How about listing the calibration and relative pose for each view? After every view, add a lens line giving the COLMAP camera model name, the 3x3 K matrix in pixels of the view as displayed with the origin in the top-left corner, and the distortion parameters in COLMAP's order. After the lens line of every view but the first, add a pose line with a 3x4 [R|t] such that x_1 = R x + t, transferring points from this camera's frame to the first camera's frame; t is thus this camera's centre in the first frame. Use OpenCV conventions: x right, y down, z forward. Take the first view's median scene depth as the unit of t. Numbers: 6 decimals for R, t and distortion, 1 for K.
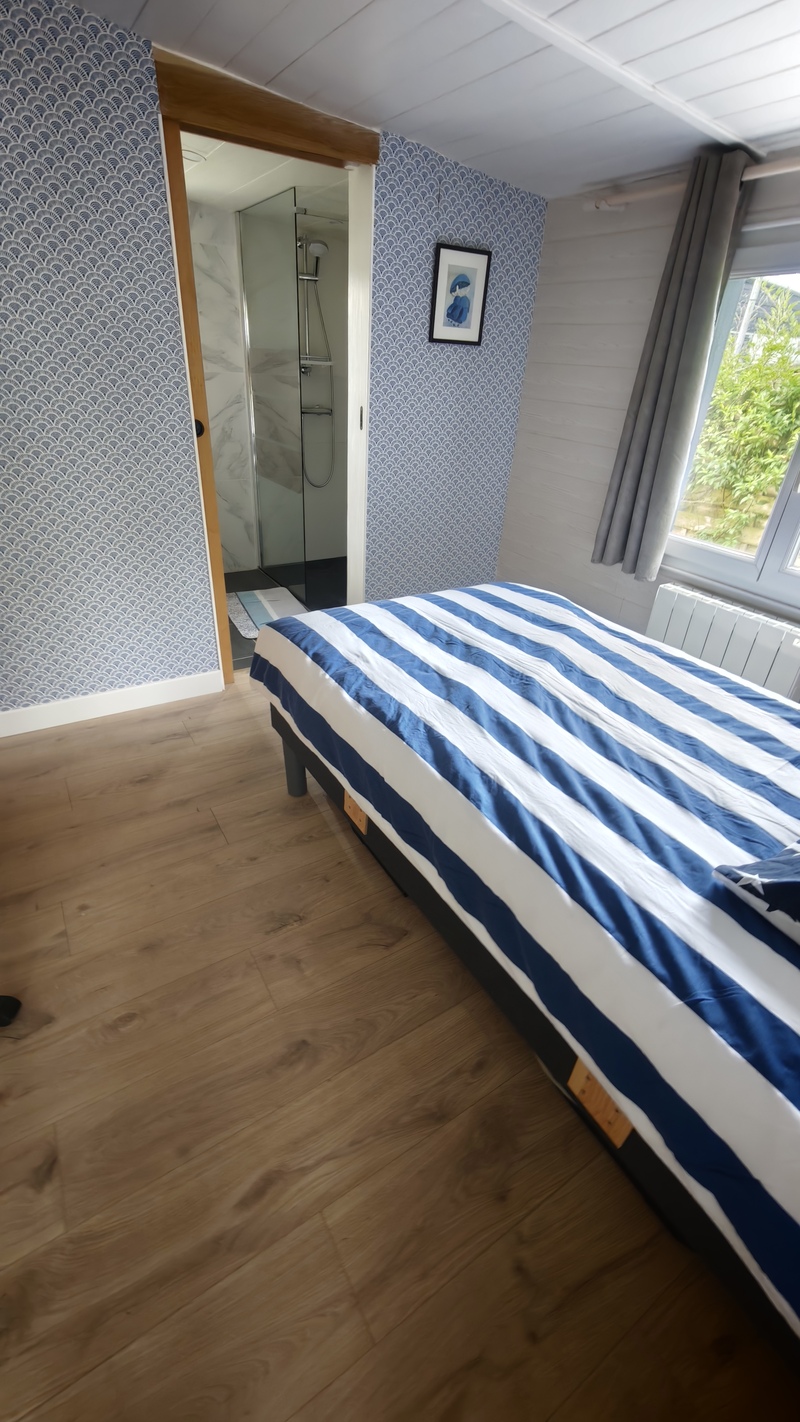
lens RADIAL K [[587.7, 0, 398.7], [0, 587.7, 709.0], [0, 0, 1]] dist [-0.000896, 0.000177]
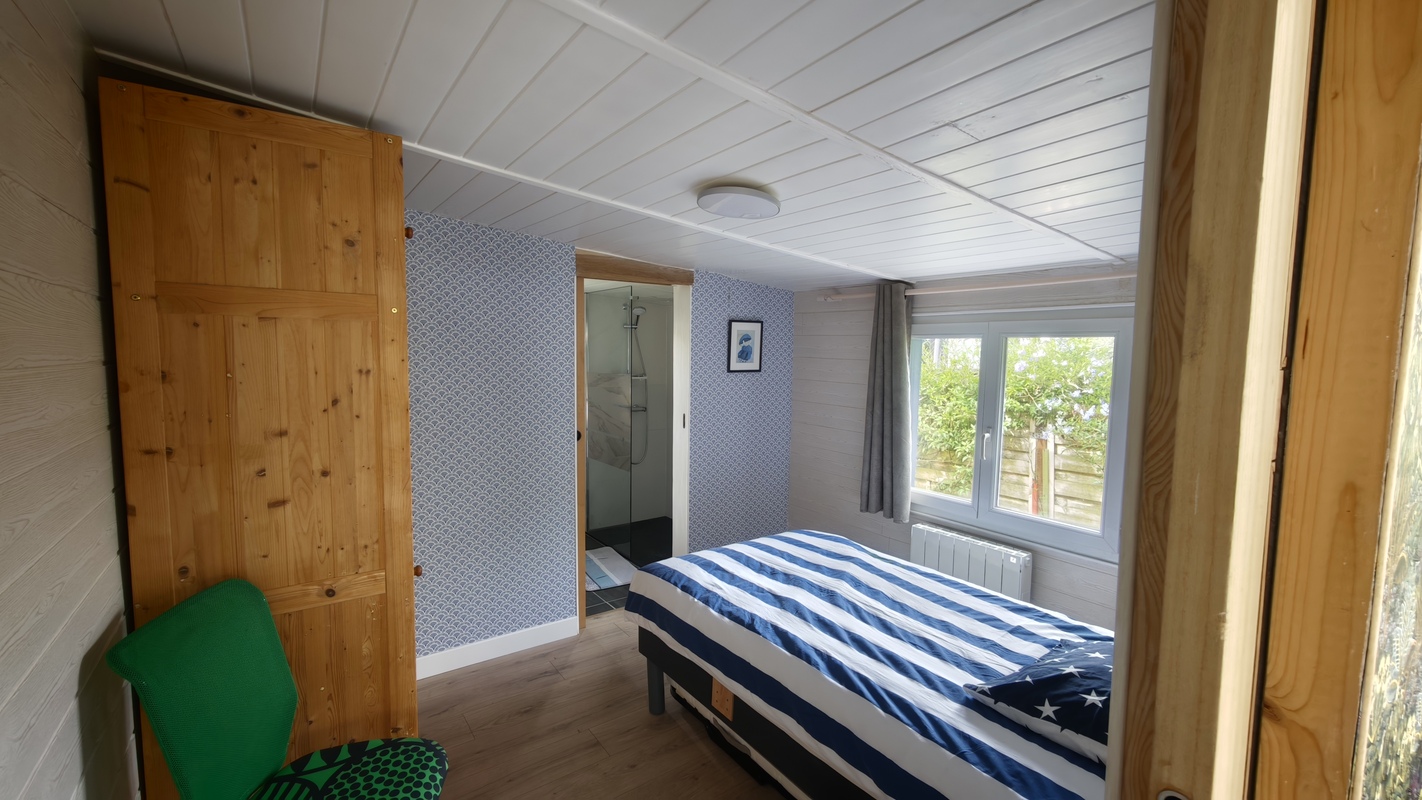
lens RADIAL K [[587.7, 0, 712.2], [0, 587.7, 399.4], [0, 0, 1]] dist [-0.000896, 0.000177]
pose [[0.996356, -0.041620, 0.074451, -0.123413], [0.069715, 0.900283, -0.429686, 0.090892], [-0.049143, 0.433311, 0.899904, -0.378579]]
